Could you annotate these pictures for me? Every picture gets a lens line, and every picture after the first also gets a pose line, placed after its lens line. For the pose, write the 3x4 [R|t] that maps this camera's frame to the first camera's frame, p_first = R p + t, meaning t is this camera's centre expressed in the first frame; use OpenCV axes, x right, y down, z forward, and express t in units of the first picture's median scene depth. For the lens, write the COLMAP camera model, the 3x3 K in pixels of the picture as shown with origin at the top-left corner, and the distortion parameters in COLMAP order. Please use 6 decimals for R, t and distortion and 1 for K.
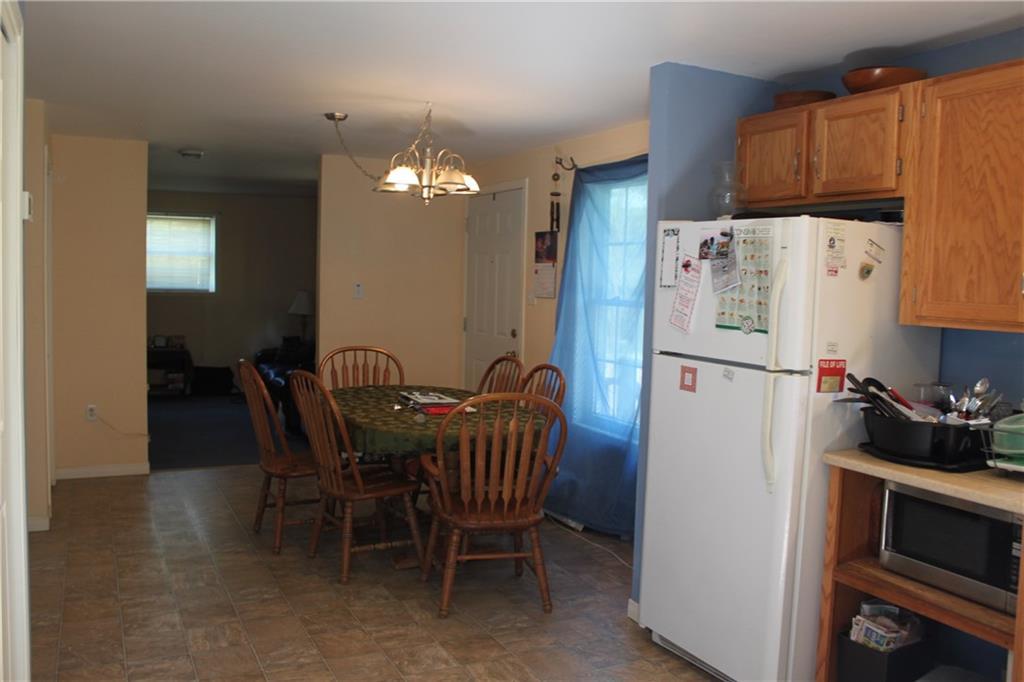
lens RADIAL K [[866.8, 0, 512.0], [0, 866.8, 341.0], [0, 0, 1]] dist [-0.175390, 0.163888]
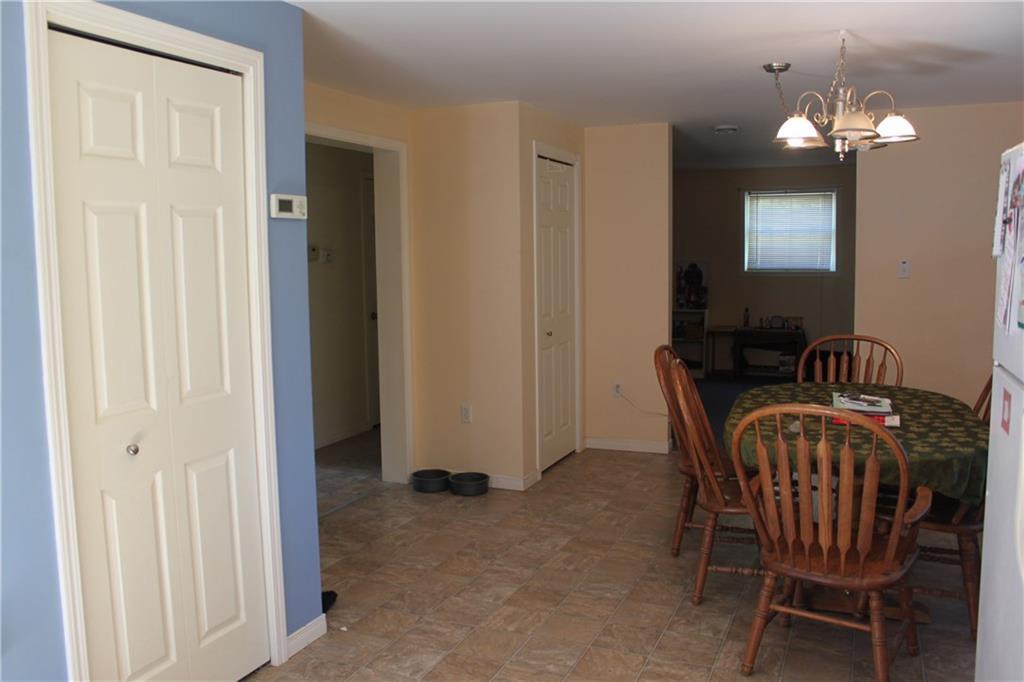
lens RADIAL K [[866.8, 0, 512.0], [0, 866.8, 341.0], [0, 0, 1]] dist [-0.175390, 0.163888]
pose [[0.625043, 0.042293, -0.779443, 0.379759], [-0.022892, 0.999095, 0.035854, -0.014576], [0.780254, -0.004567, 0.625446, 0.322112]]
